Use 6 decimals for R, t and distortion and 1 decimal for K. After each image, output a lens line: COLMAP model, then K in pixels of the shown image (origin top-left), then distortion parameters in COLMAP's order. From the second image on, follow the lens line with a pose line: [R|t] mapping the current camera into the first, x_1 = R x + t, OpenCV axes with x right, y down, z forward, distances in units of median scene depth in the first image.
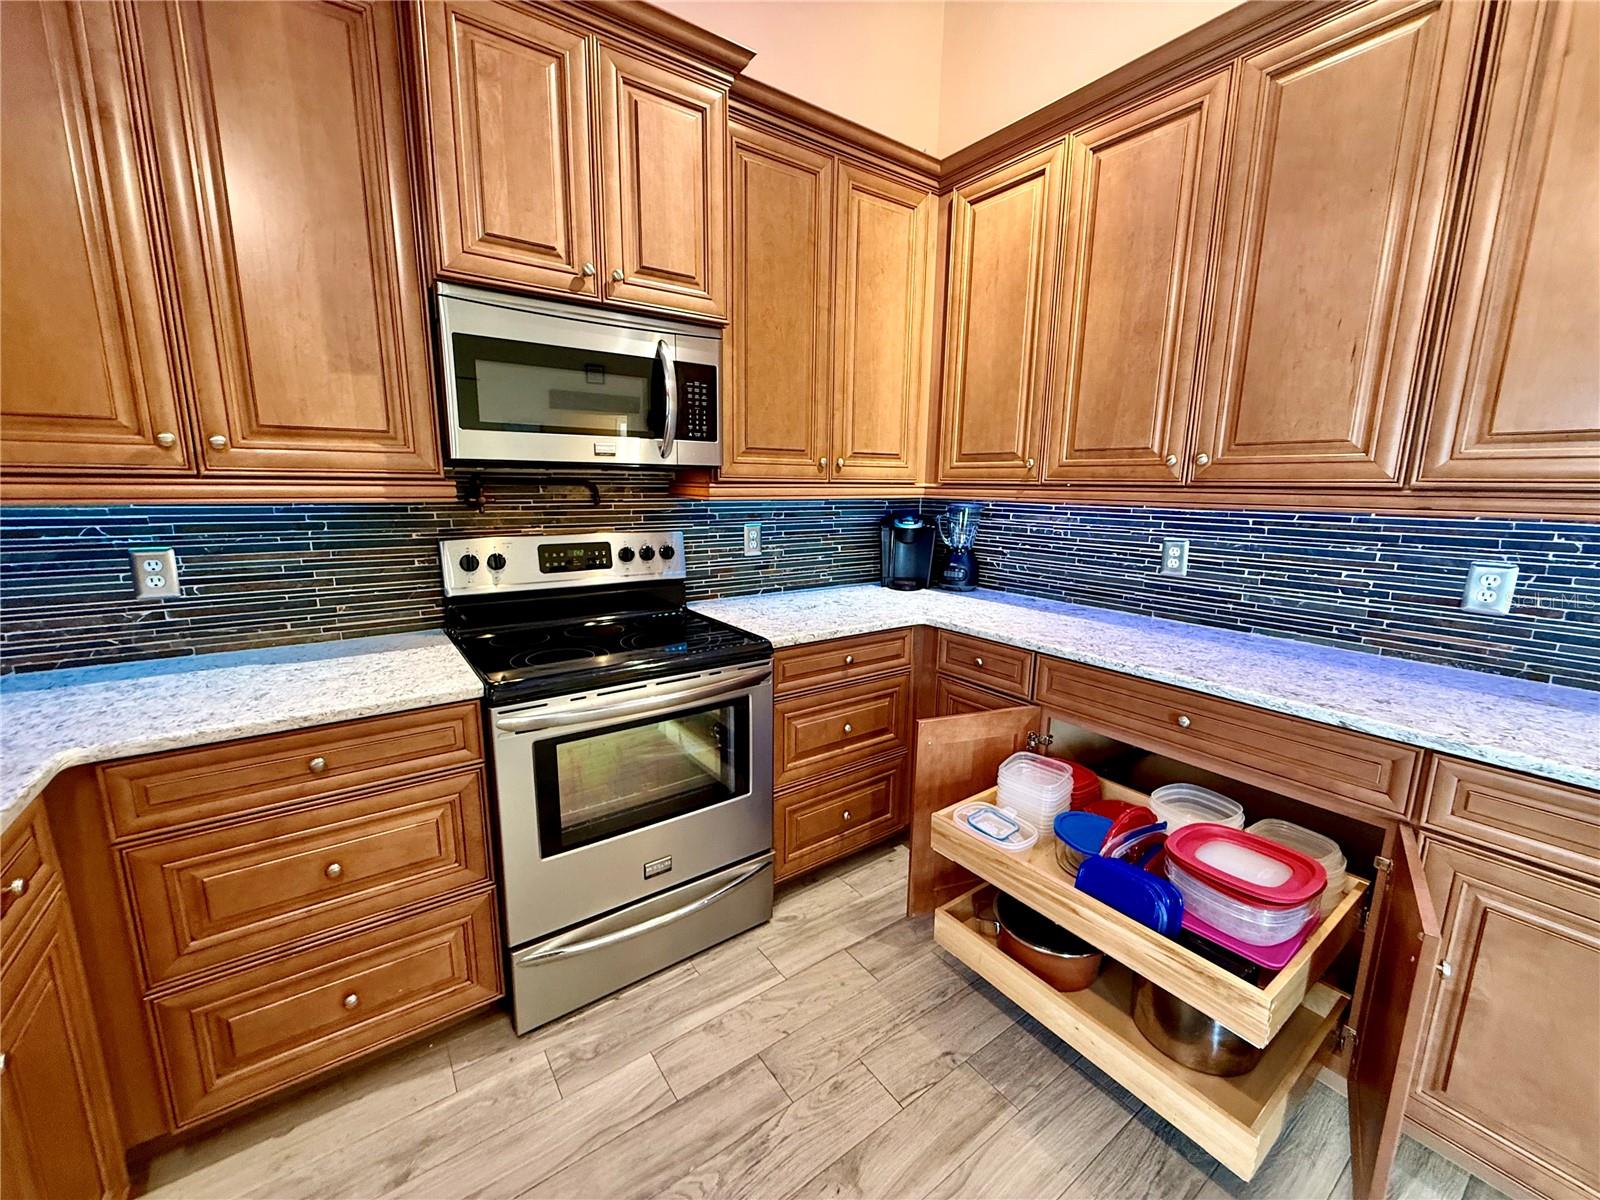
lens RADIAL K [[643.4, 0, 795.0], [0, 643.4, 603.5], [0, 0, 1]] dist [-0.001547, -0.000078]
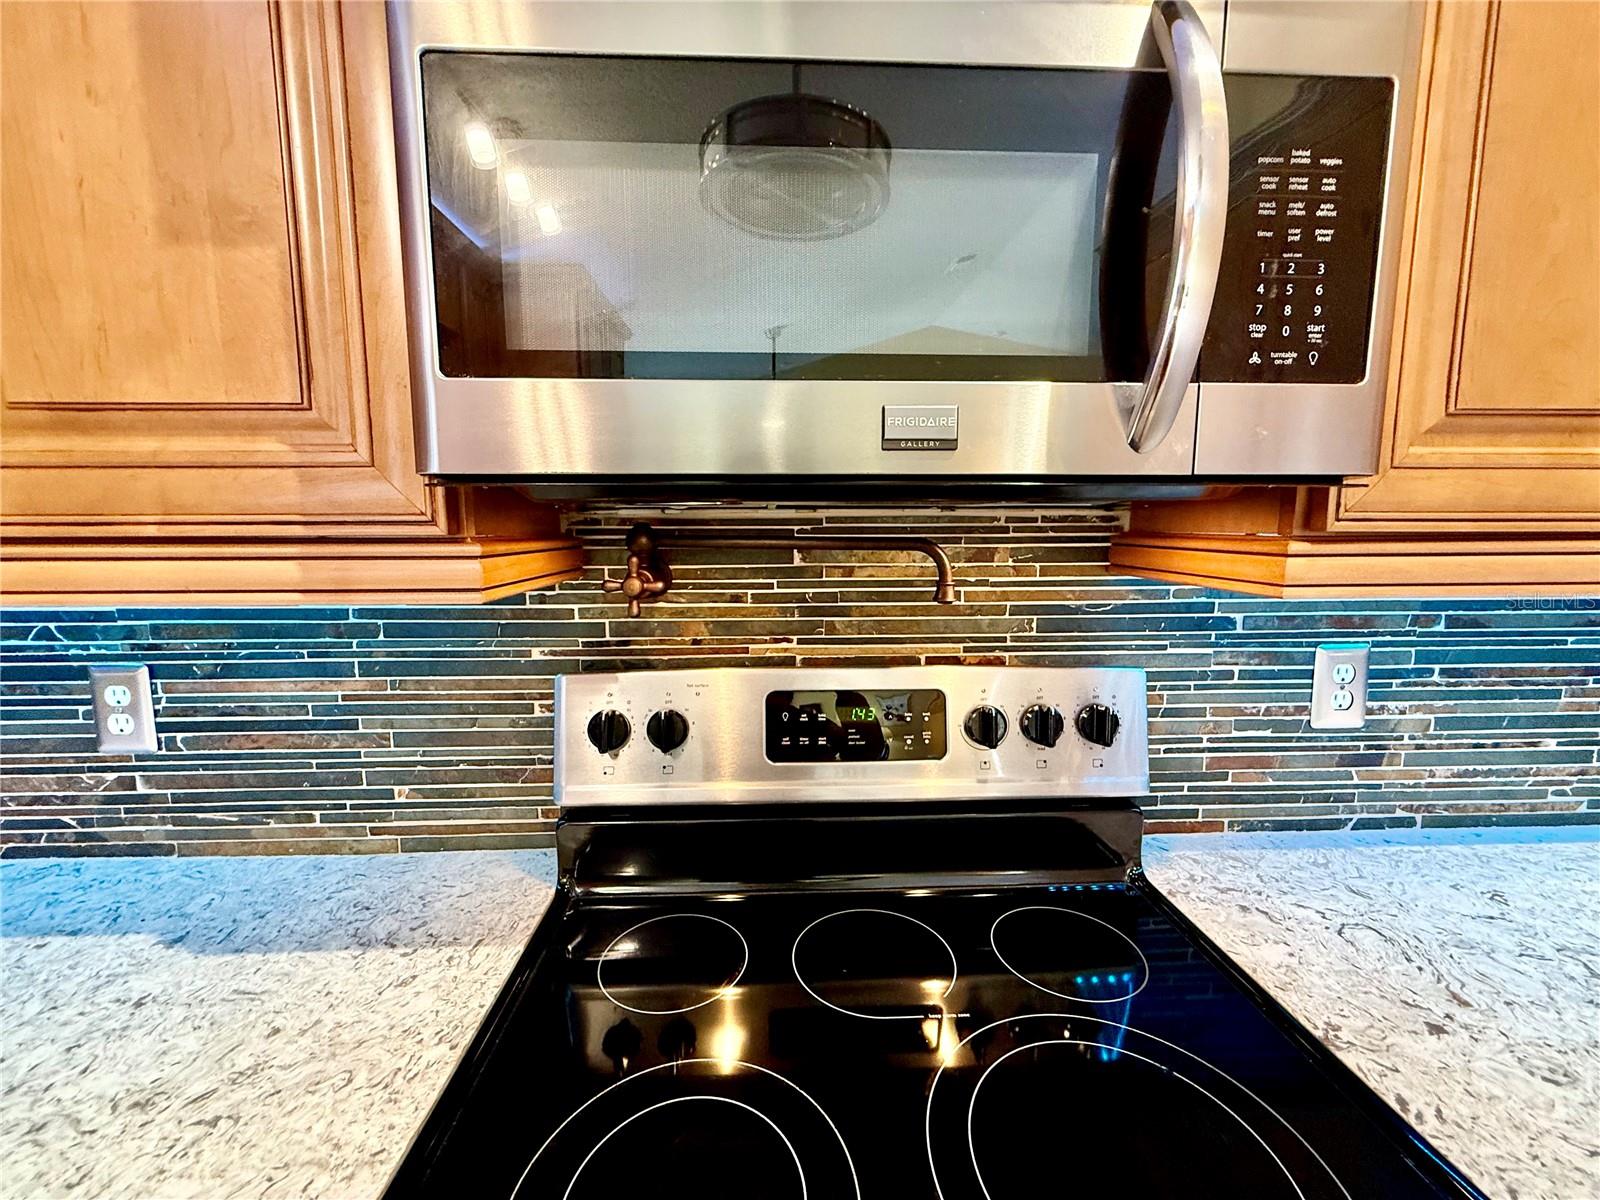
lens RADIAL K [[643.4, 0, 795.0], [0, 643.4, 603.5], [0, 0, 1]] dist [-0.001547, -0.000078]
pose [[0.838519, 0.049890, -0.542583, -0.177593], [-0.089350, 0.994909, -0.046602, -0.139063], [0.537496, 0.087557, 0.838708, 0.709741]]
